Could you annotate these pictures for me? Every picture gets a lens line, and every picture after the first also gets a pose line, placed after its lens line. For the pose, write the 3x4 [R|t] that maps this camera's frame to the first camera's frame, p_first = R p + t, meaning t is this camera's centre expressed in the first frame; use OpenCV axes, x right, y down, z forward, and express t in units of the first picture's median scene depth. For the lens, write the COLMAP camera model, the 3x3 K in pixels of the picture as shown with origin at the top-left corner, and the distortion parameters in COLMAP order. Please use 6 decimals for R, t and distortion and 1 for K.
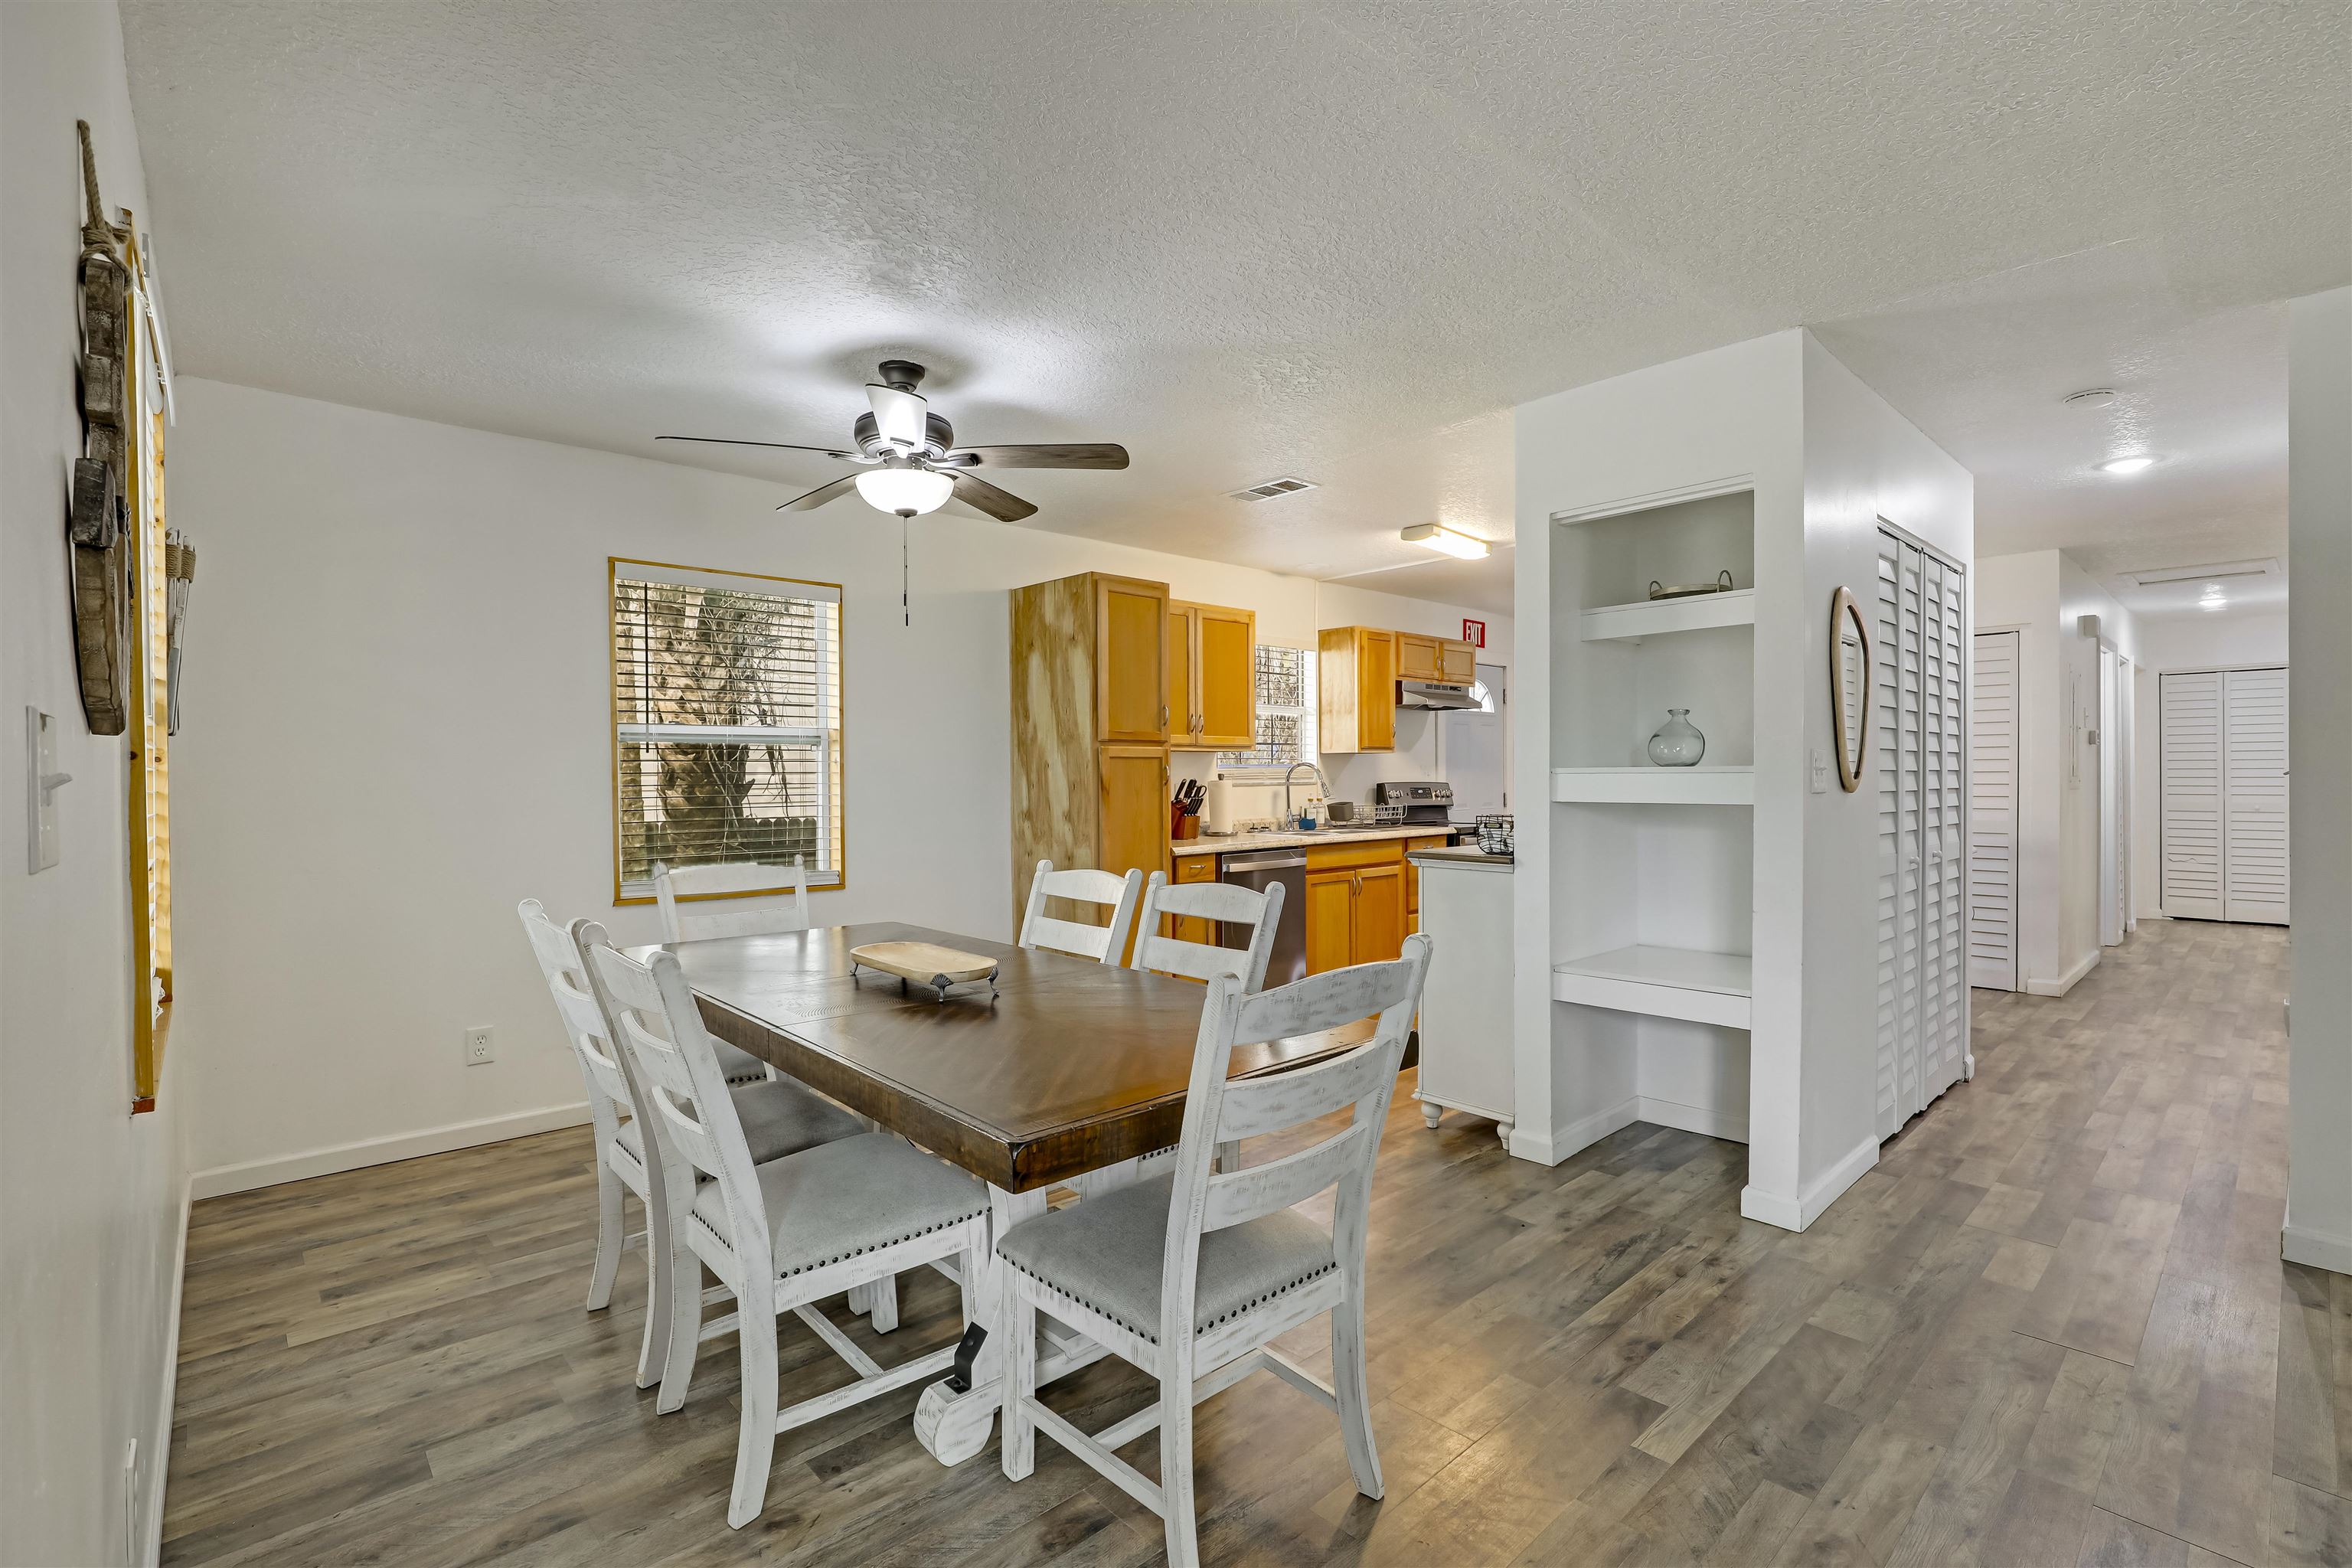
lens RADIAL K [[1062.2, 0, 1194.7], [0, 1062.2, 781.7], [0, 0, 1]] dist [-0.009973, 0.000490]
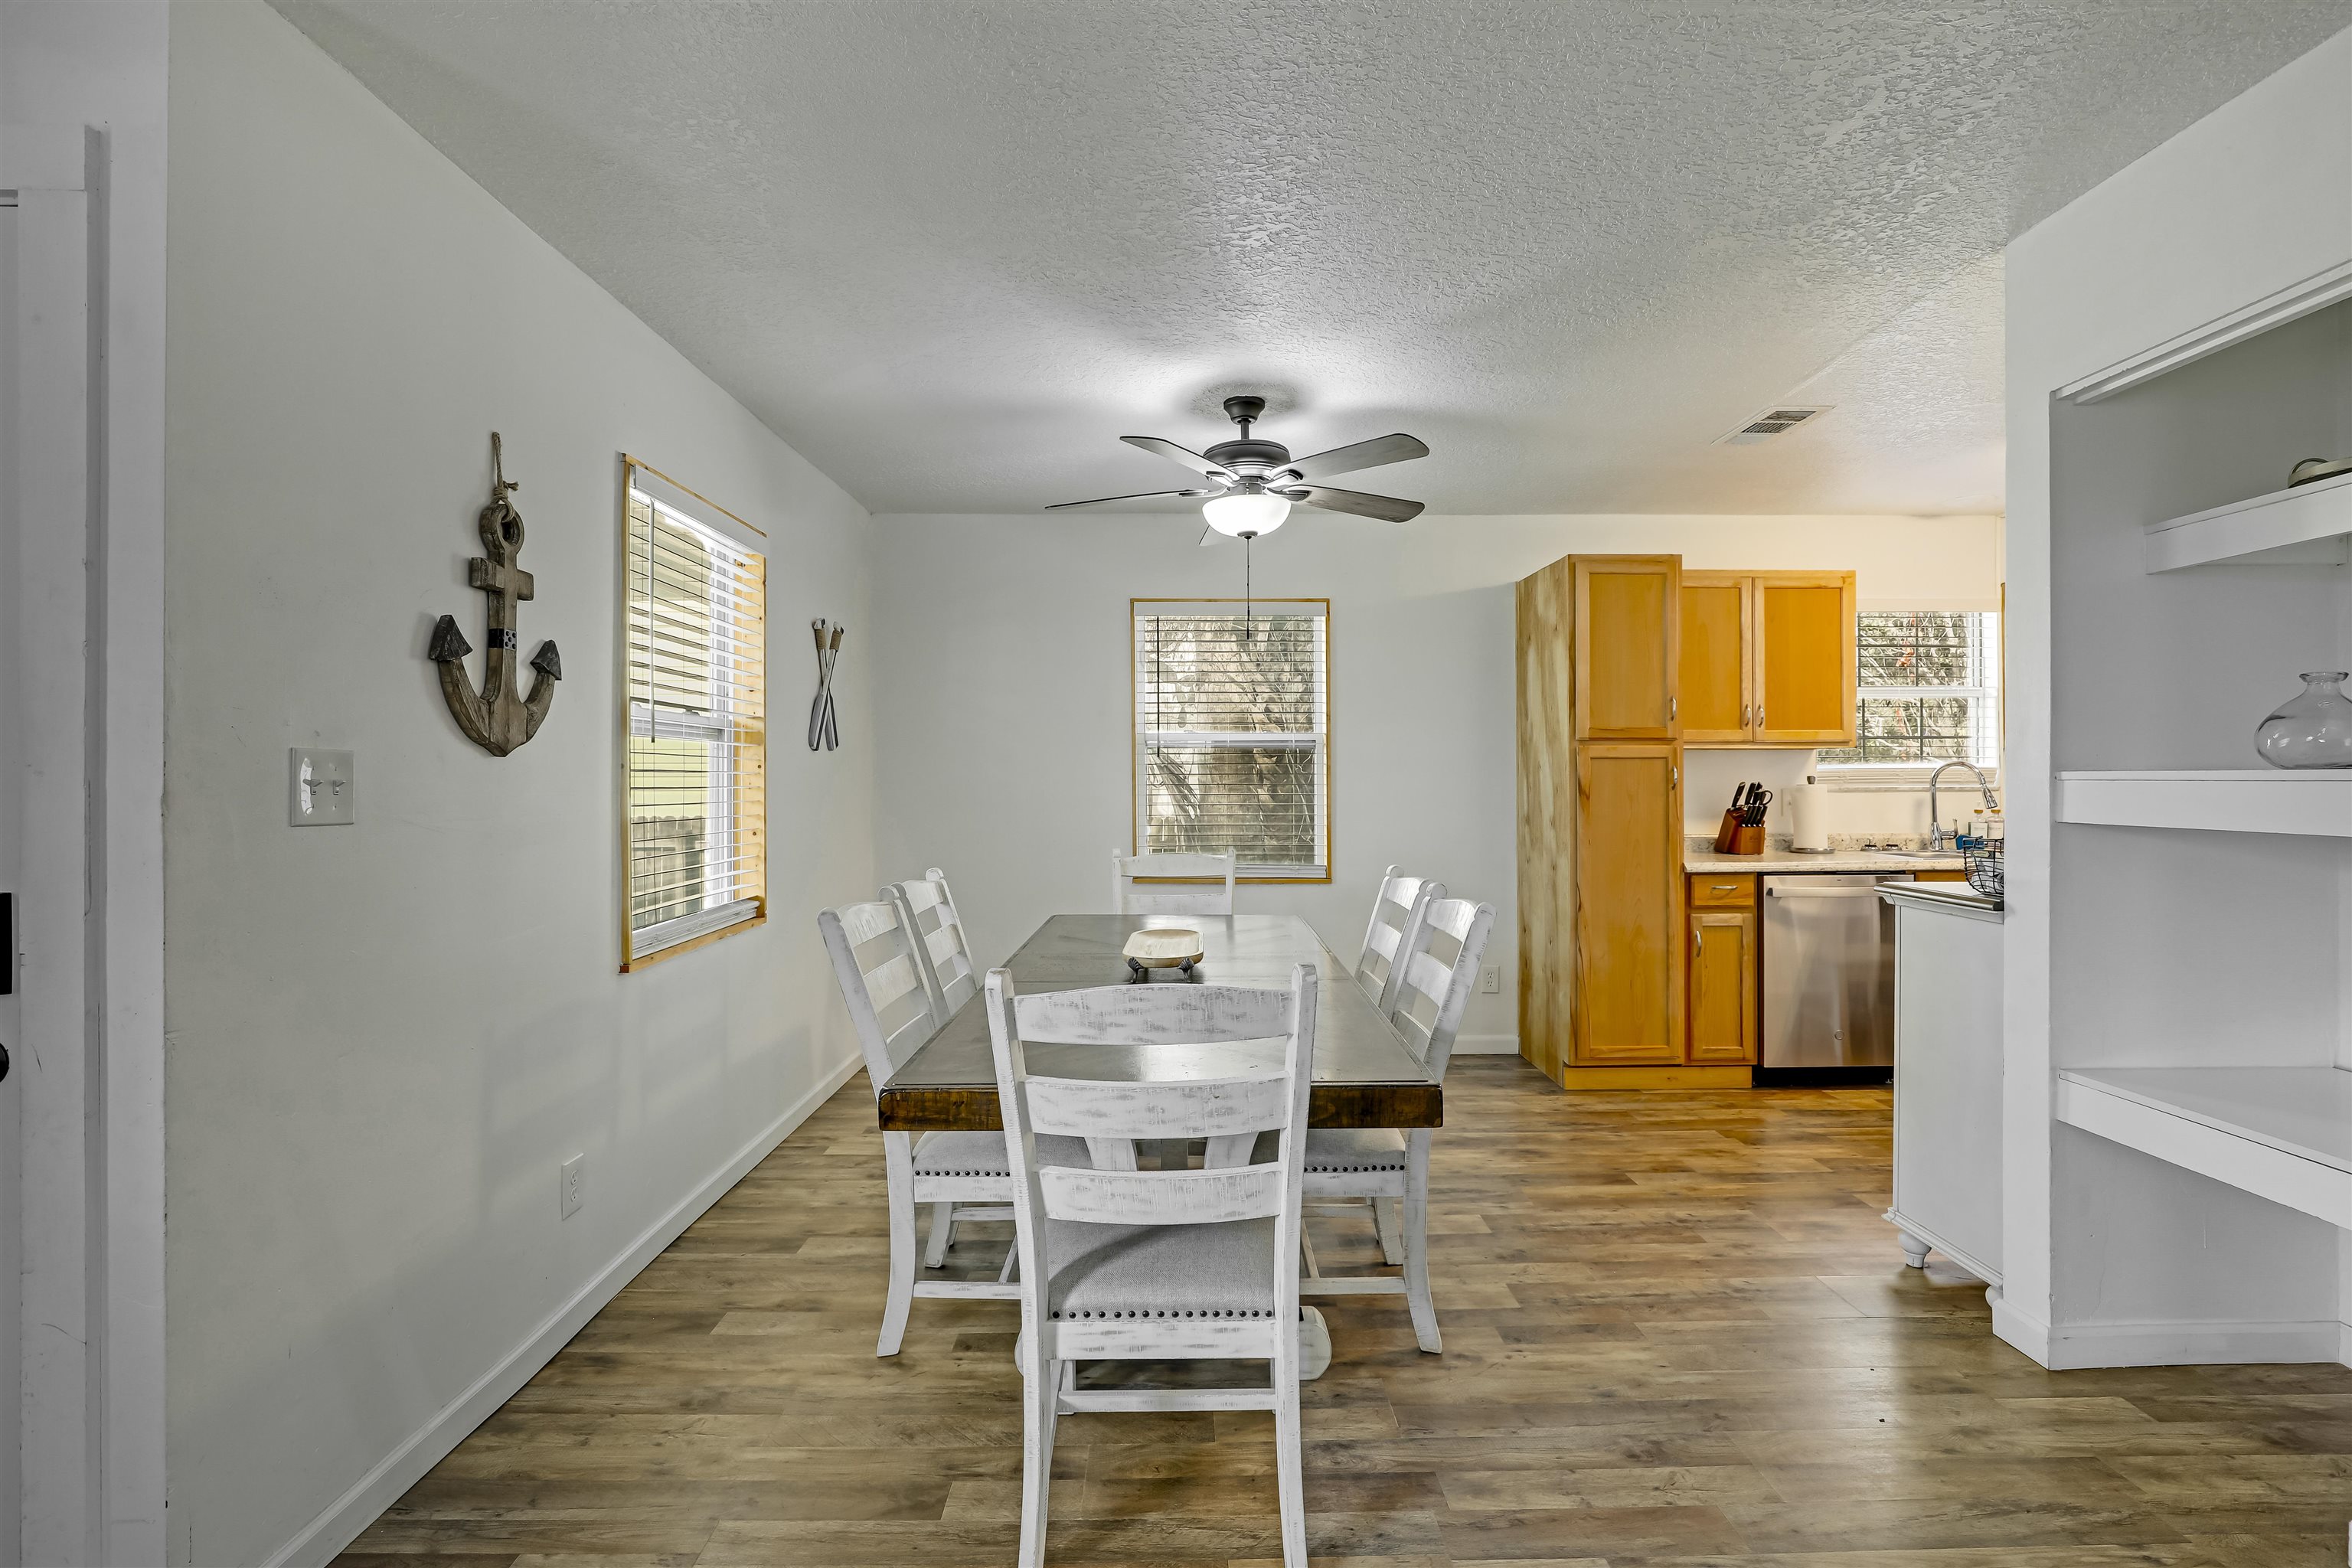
lens RADIAL K [[1070.5, 0, 1189.9], [0, 1070.5, 770.6], [0, 0, 1]] dist [-0.014256, 0.000336]
pose [[0.741236, 0.000049, -0.671244, 0.361363], [-0.006730, 0.999950, -0.007358, -0.004417], [0.671210, 0.009972, 0.741200, 0.135287]]
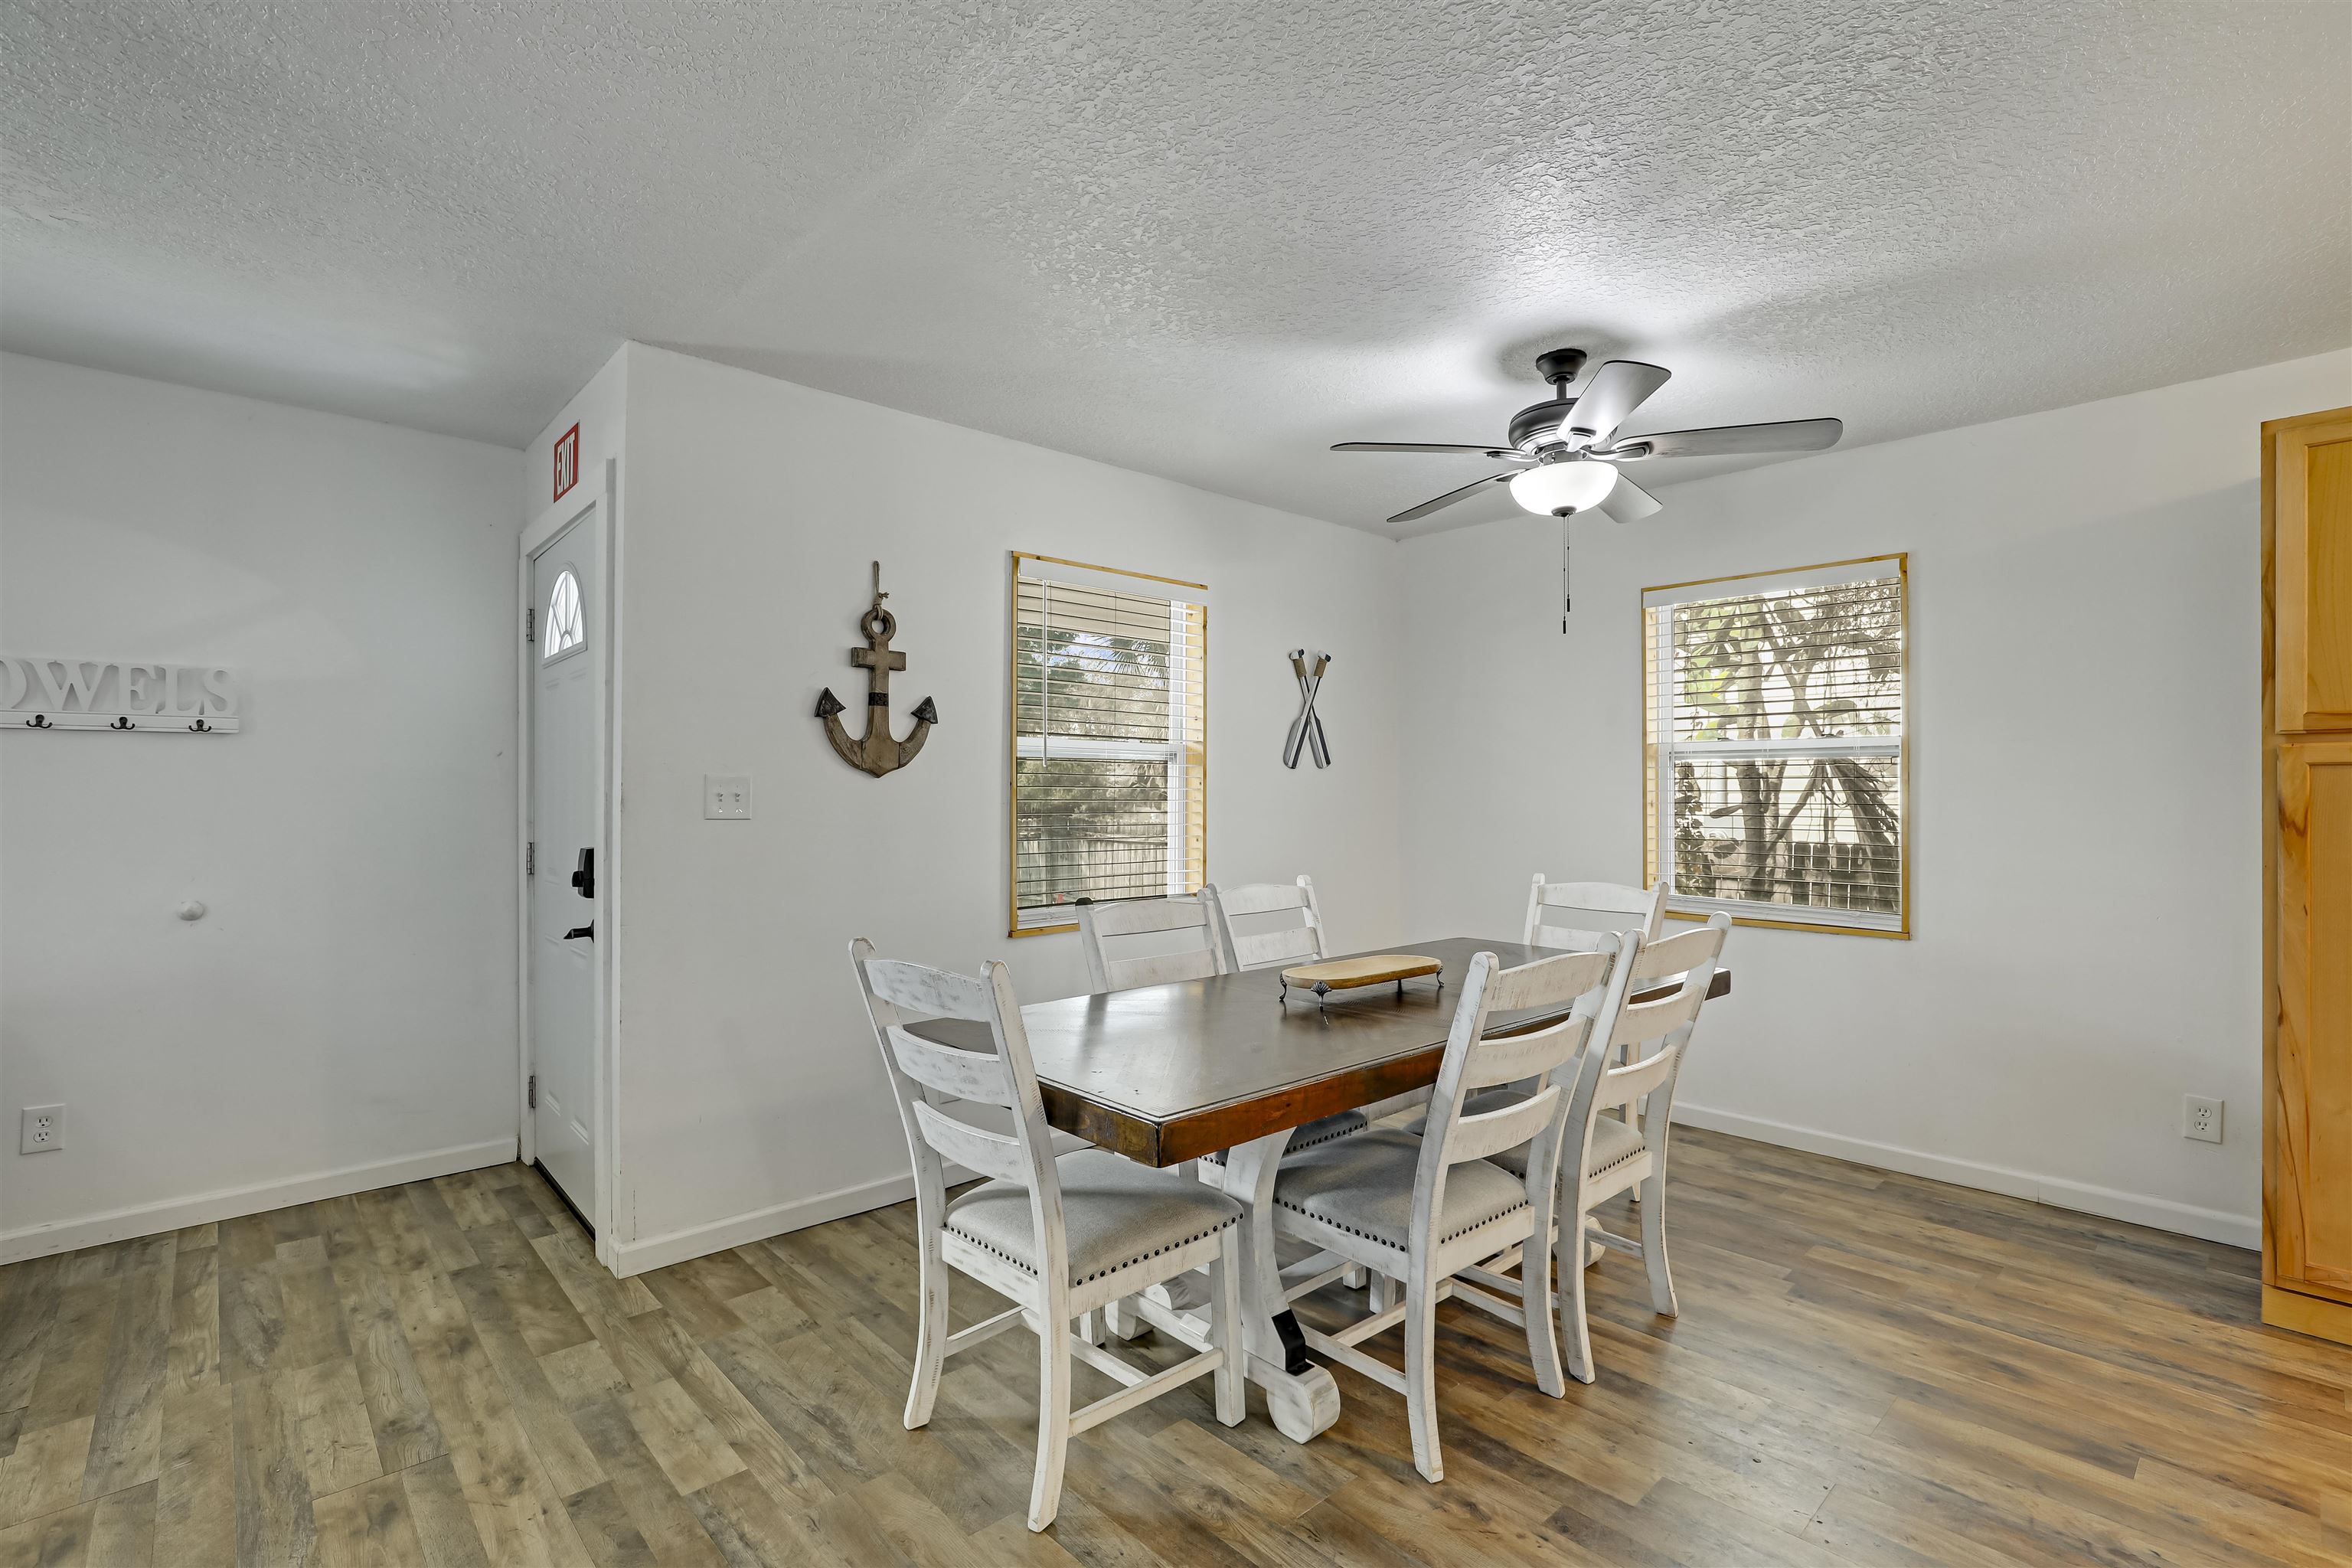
lens RADIAL K [[1074.2, 0, 1178.2], [0, 1074.2, 791.9], [0, 0, 1]] dist [-0.026217, 0.010535]
pose [[-0.002512, 0.006856, -0.999973, 0.577147], [-0.008667, 0.999939, 0.006878, -0.011117], [0.999959, 0.008684, -0.002452, 0.587589]]
